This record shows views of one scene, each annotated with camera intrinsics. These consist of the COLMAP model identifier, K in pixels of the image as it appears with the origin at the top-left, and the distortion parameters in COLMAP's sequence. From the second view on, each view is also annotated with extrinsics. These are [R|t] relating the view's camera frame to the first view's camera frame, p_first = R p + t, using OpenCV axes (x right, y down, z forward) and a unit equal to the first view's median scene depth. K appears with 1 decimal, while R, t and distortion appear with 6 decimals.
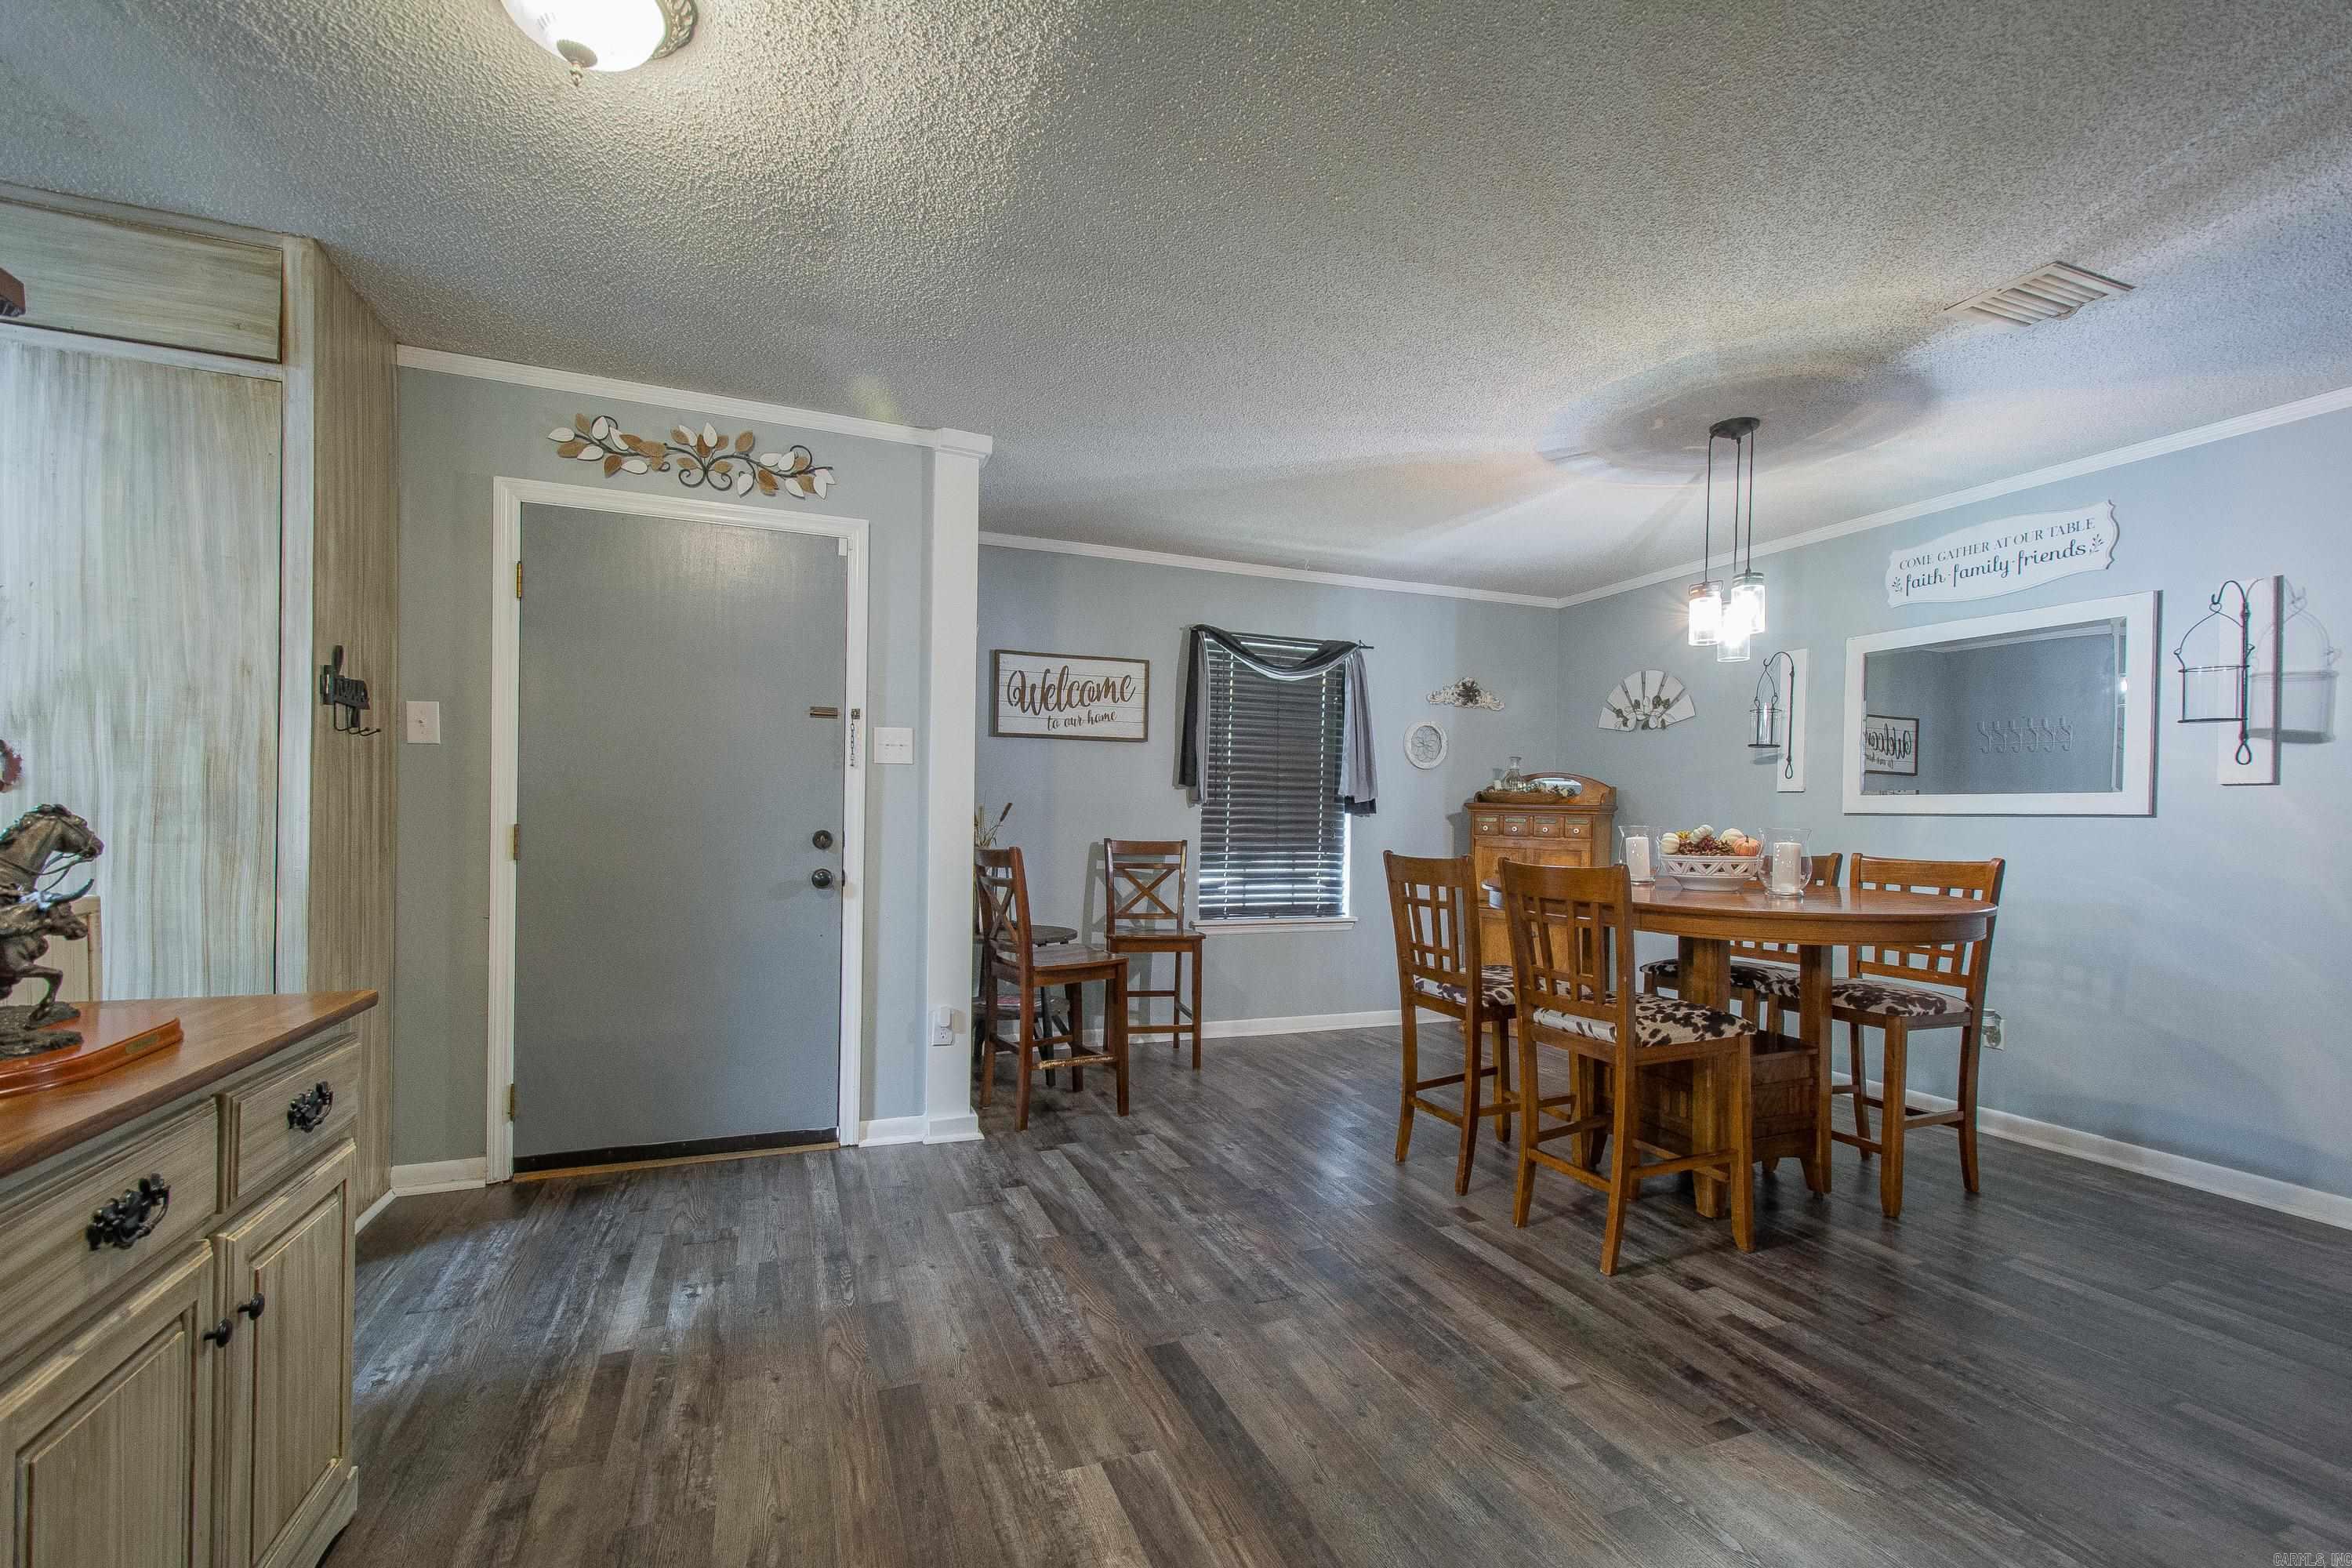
lens RADIAL K [[1028.6, 0, 1198.6], [0, 1028.6, 820.6], [0, 0, 1]] dist [0.019610, -0.007378]
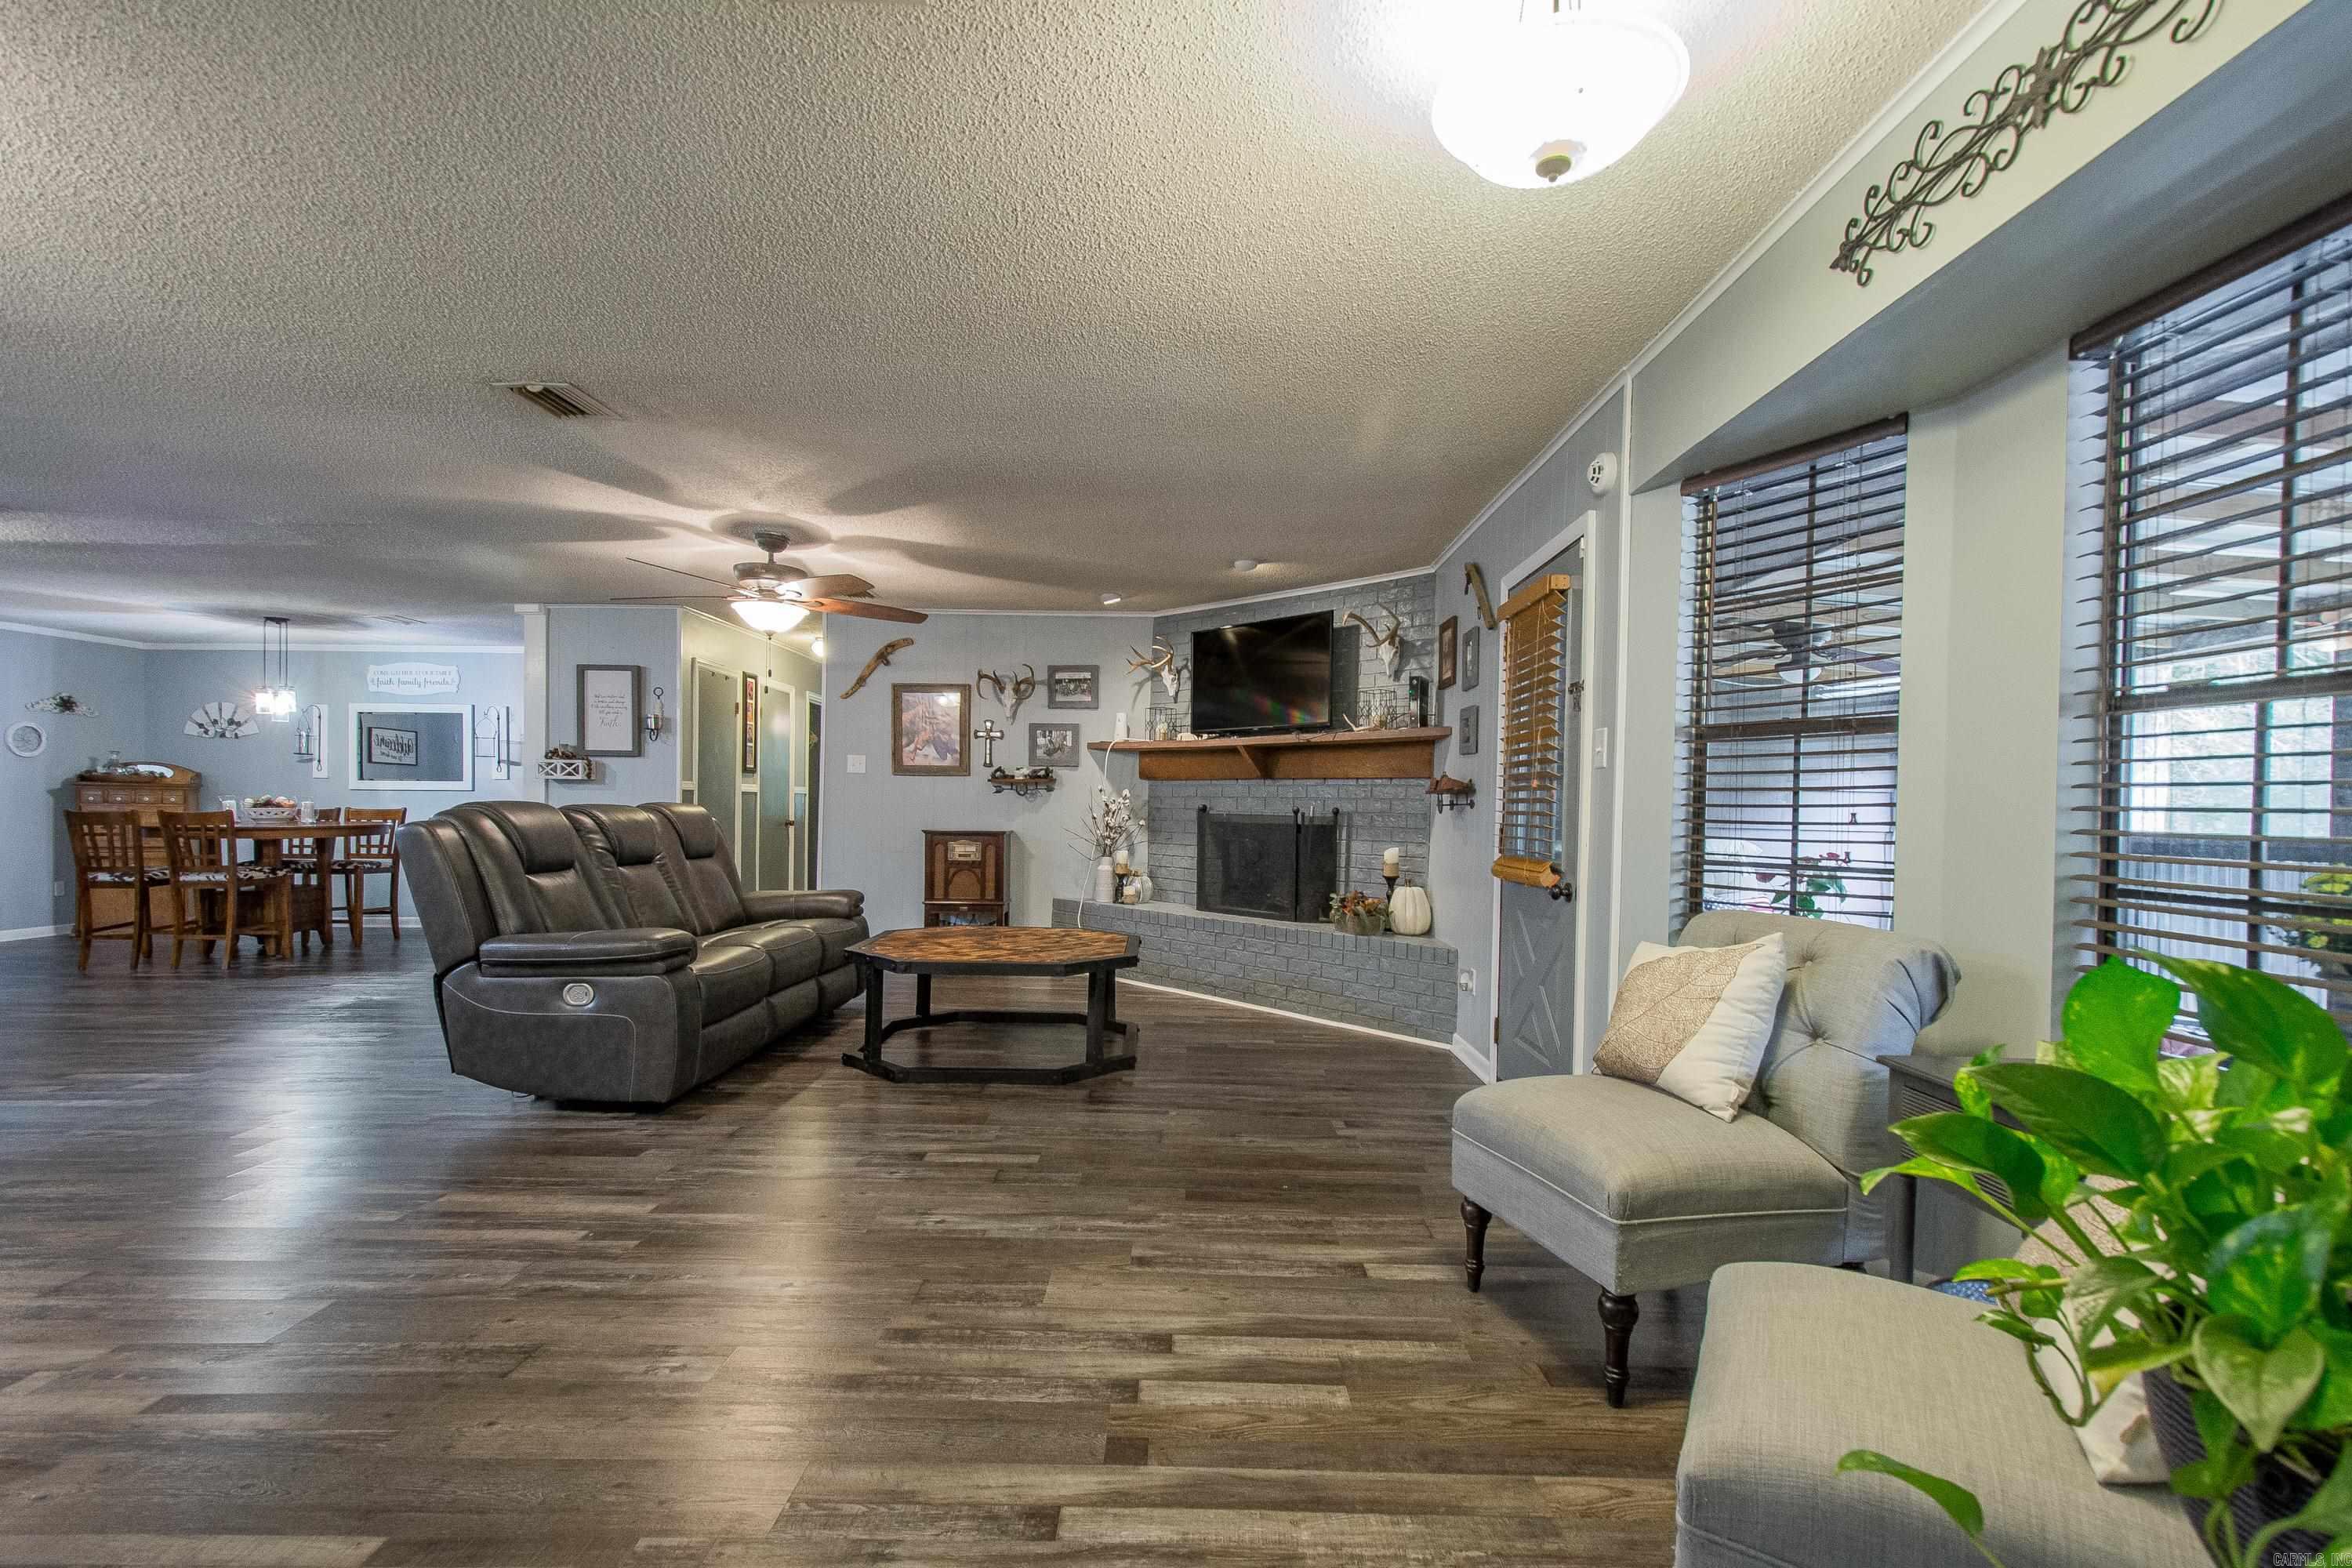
lens RADIAL K [[1028.6, 0, 1196.0], [0, 1028.6, 823.0], [0, 0, 1]] dist [0.019610, -0.007378]
pose [[0.376926, -0.029346, 0.925778, -0.859591], [0.003535, 0.999536, 0.030245, 0.005076], [-0.926237, -0.008128, 0.376855, -1.754227]]
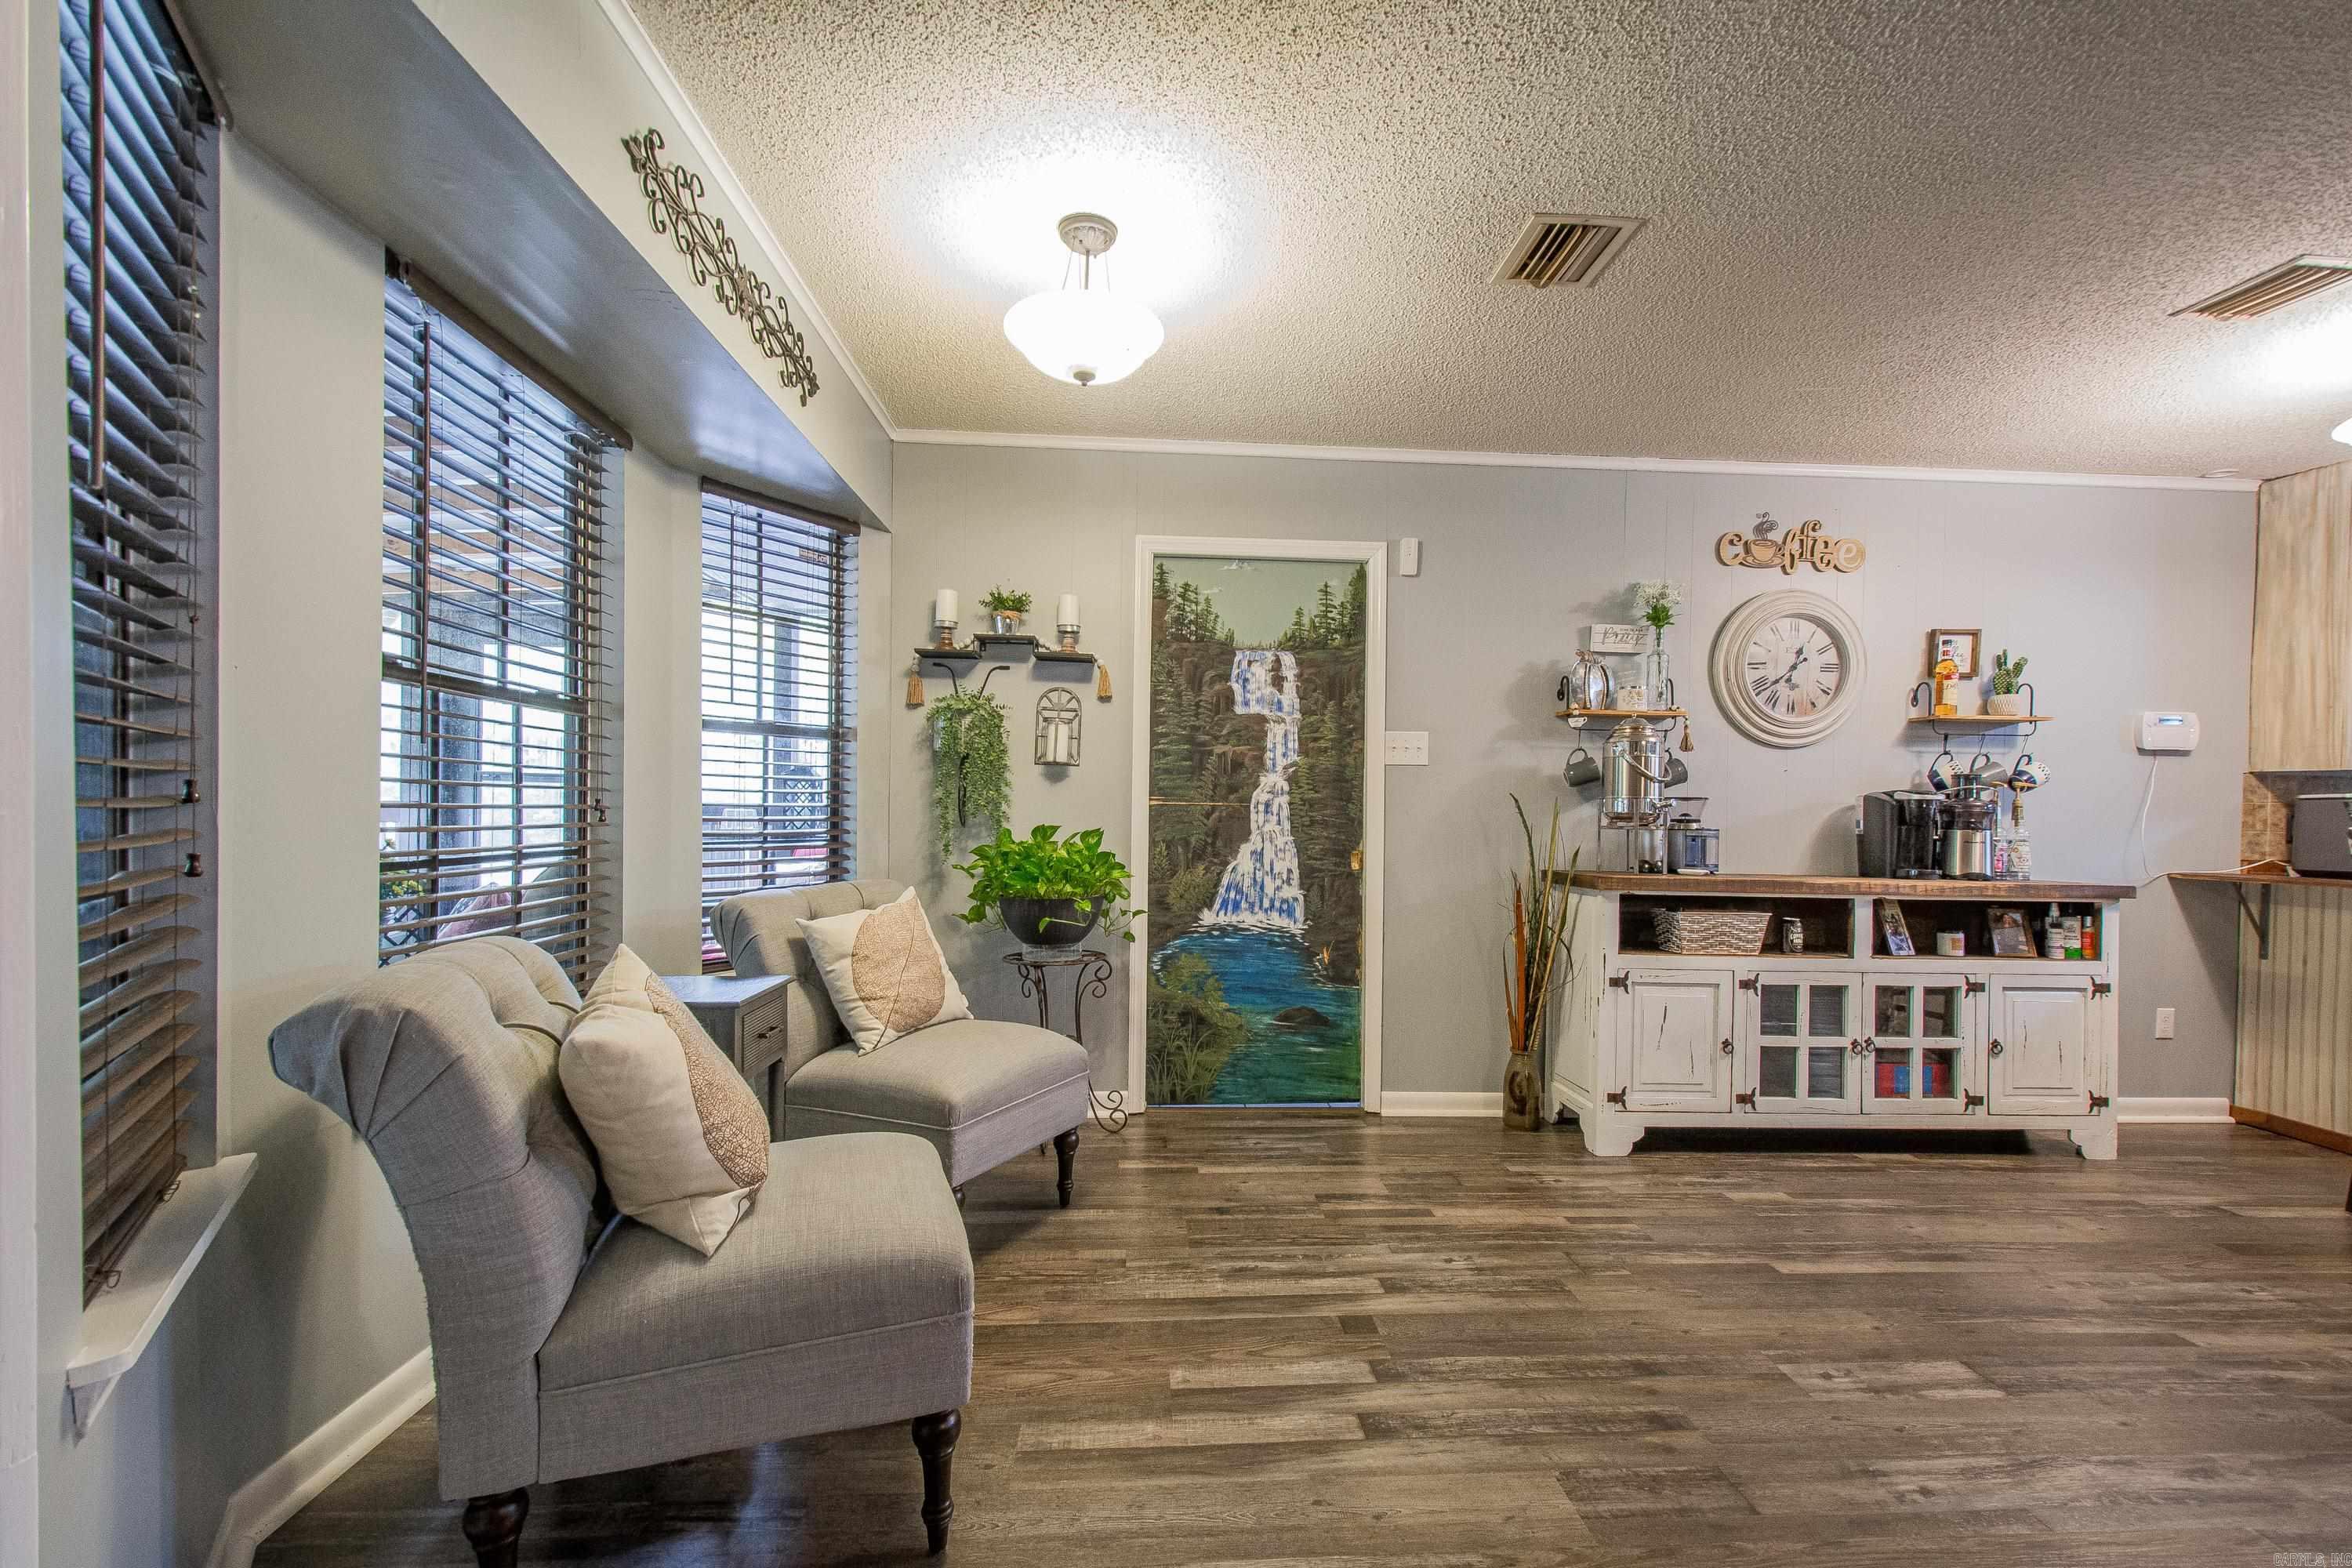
lens RADIAL K [[1028.6, 0, 1197.1], [0, 1028.6, 822.1], [0, 0, 1]] dist [0.019610, -0.007378]
pose [[-0.328347, -0.015066, -0.944437, 0.294290], [-0.034322, 0.999403, -0.004010, 0.027833], [0.943934, 0.031098, -0.328668, -1.407399]]
